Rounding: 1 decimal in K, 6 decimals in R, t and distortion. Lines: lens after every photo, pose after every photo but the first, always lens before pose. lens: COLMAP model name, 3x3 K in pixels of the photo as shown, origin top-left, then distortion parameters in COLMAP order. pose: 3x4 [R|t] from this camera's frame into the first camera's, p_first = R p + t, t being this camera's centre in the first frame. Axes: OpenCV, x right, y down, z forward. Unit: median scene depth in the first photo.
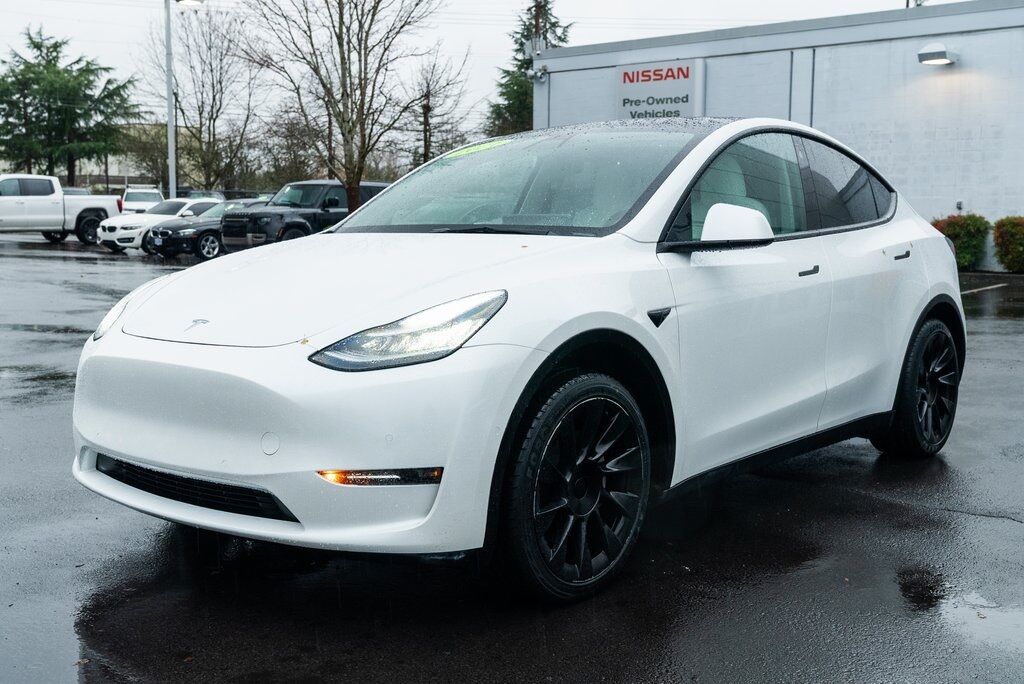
lens RADIAL K [[1141.4, 0, 512.0], [0, 1141.4, 342.0], [0, 0, 1]] dist [0.004356, 0.021162]
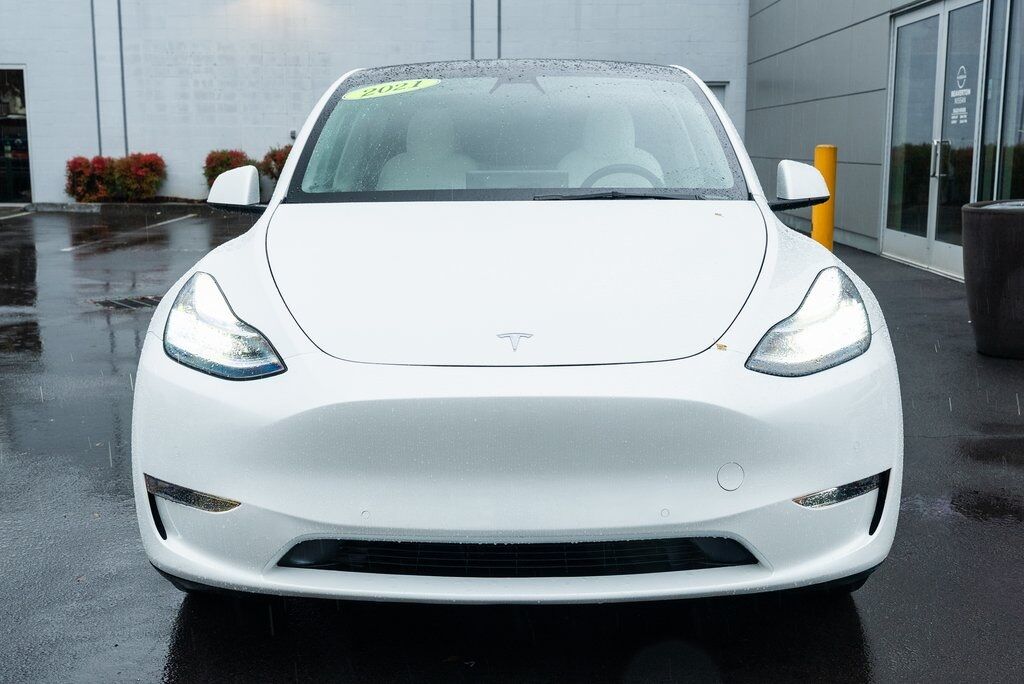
lens RADIAL K [[1238.8, 0, 512.0], [0, 1238.8, 342.0], [0, 0, 1]] dist [0.021443, 0.026046]
pose [[0.765833, -0.106158, 0.634217, -0.150181], [0.072142, 0.994236, 0.079306, -0.014919], [-0.638980, -0.014981, 0.769077, 0.071074]]
